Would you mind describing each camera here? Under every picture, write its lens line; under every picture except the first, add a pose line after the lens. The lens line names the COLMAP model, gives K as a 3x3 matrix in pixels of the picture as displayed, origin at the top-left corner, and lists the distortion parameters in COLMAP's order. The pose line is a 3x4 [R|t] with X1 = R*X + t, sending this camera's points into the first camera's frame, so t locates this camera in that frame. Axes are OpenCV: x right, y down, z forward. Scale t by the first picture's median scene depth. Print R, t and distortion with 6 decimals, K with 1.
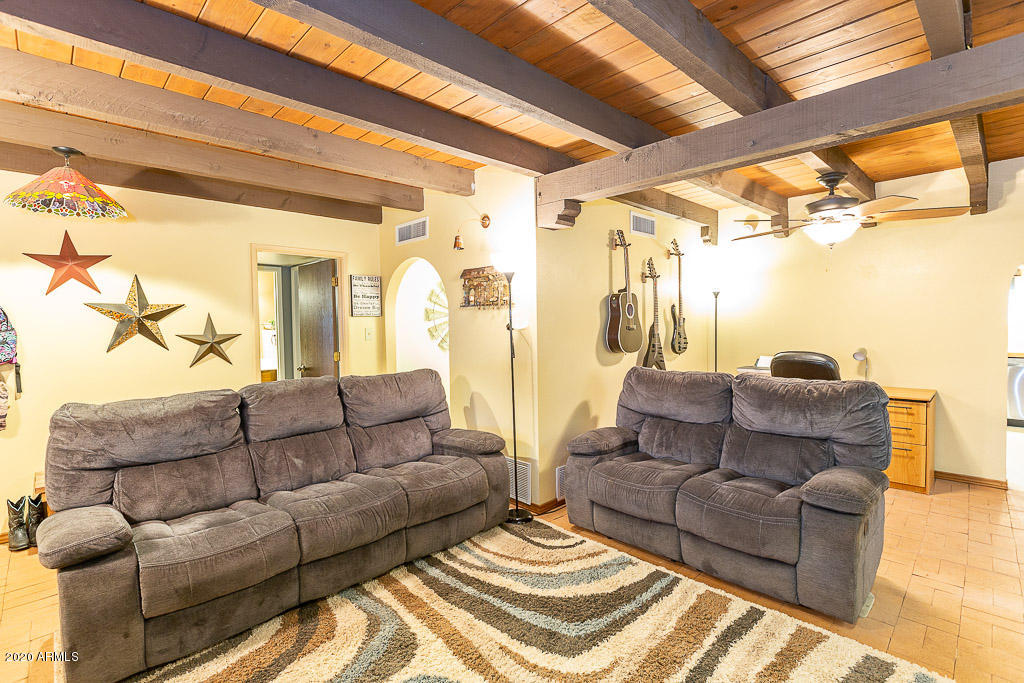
lens RADIAL K [[483.1, 0, 513.1], [0, 483.1, 342.1], [0, 0, 1]] dist [-0.002390, -0.000141]
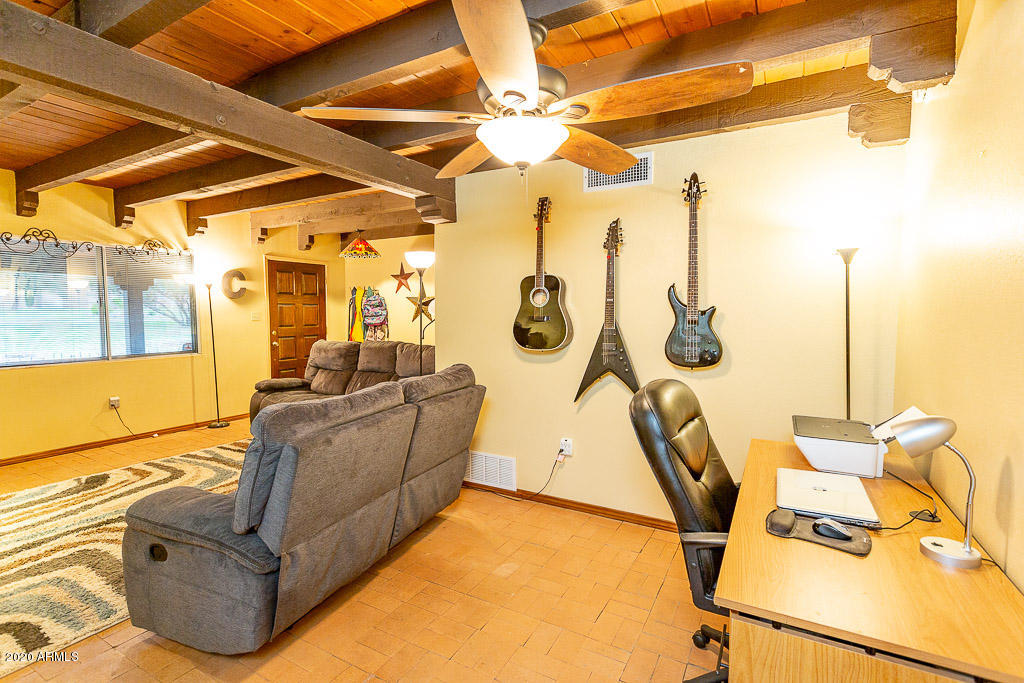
lens RADIAL K [[483.1, 0, 513.9], [0, 483.1, 341.8], [0, 0, 1]] dist [-0.002390, -0.000141]
pose [[0.278824, 0.077729, -0.957191, 1.432465], [-0.043346, 0.996722, 0.068312, -0.062811], [0.959364, 0.022444, 0.281279, 1.040643]]
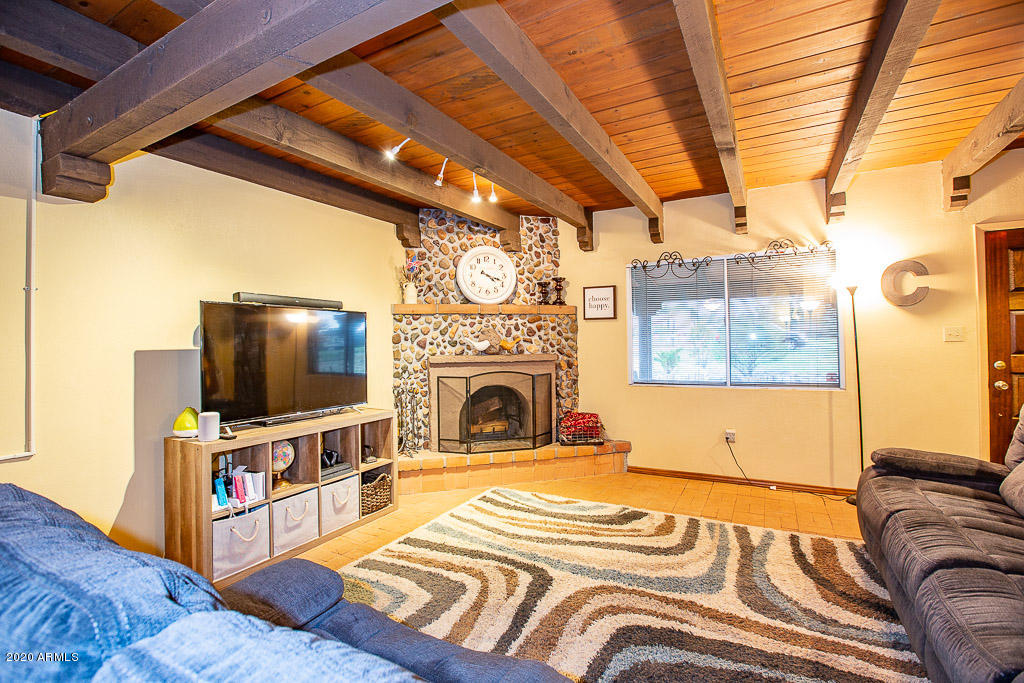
lens RADIAL K [[468.7, 0, 511.5], [0, 468.7, 339.7], [0, 0, 1]] dist [-0.018996, 0.002960]
pose [[-0.952987, 0.025871, -0.301904, 0.459508], [0.016683, 0.999317, 0.032974, -0.023014], [0.302551, 0.026387, -0.952768, 1.331441]]
